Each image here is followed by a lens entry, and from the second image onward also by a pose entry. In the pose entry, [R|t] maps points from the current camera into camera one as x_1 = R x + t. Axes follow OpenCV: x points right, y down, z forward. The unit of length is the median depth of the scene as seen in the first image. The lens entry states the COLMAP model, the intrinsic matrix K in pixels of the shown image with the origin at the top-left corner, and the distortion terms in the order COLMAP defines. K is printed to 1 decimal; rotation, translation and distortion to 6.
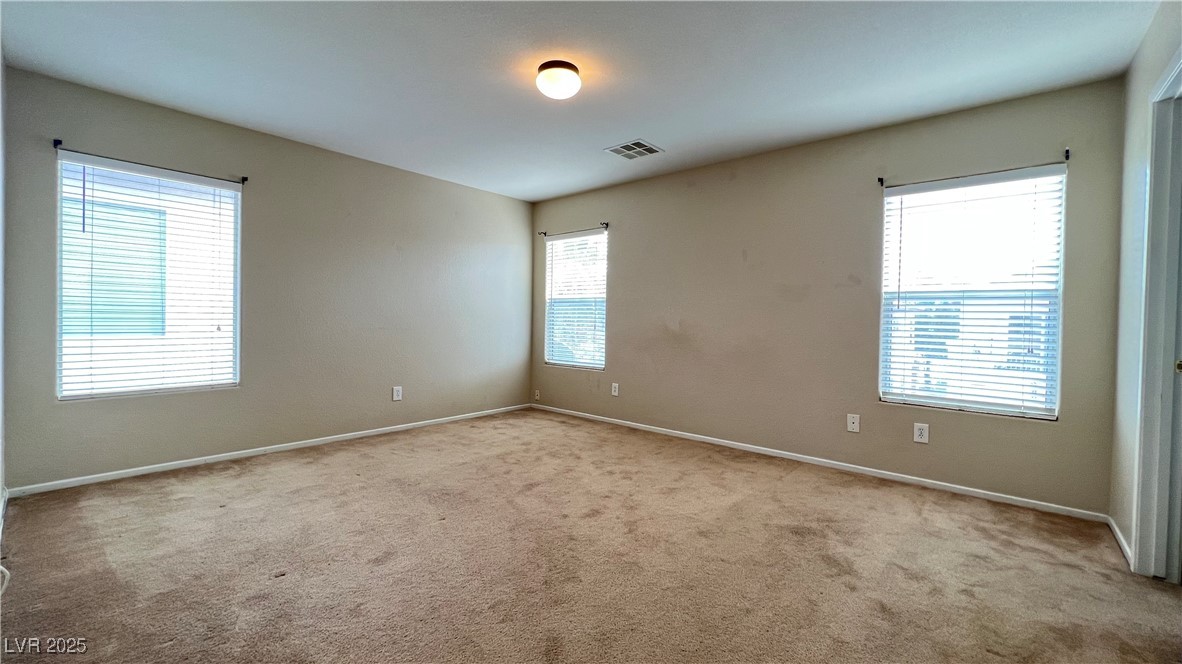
lens RADIAL K [[475.7, 0, 584.8], [0, 475.7, 332.5], [0, 0, 1]] dist [-0.001473, 0.001142]
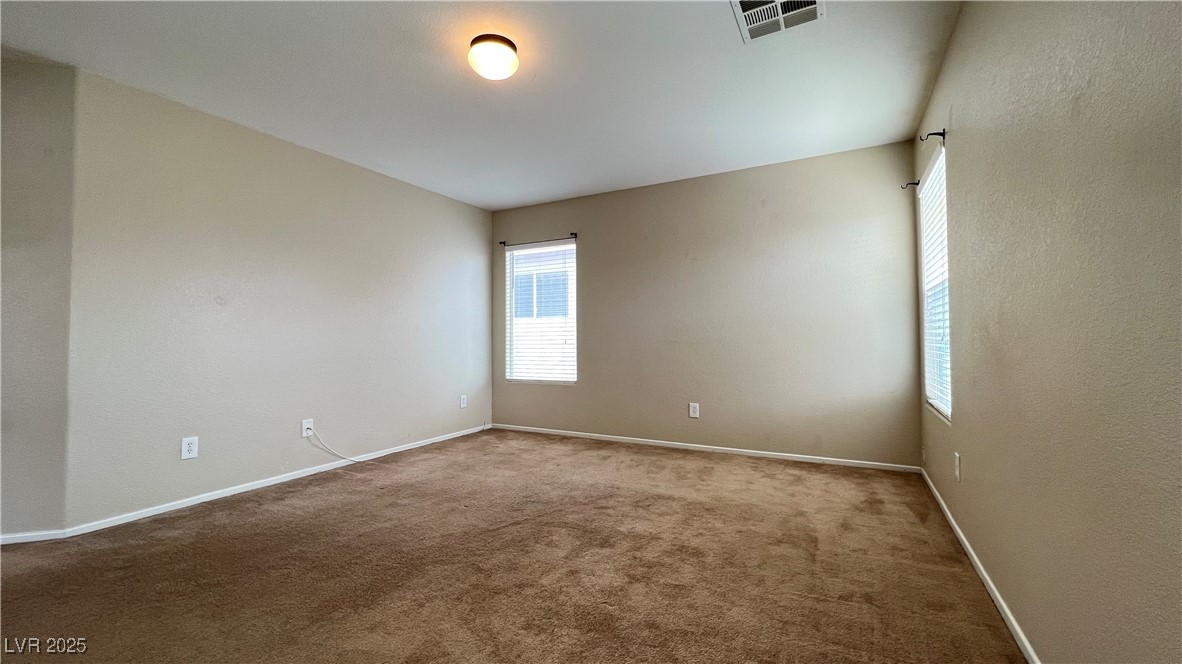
lens RADIAL K [[475.7, 0, 586.0], [0, 475.7, 323.4], [0, 0, 1]] dist [-0.001473, 0.001142]
pose [[0.245909, -0.030417, -0.968815, 0.639952], [-0.018228, 0.999186, -0.035997, -0.013656], [0.969121, 0.026511, 0.245155, 0.689292]]
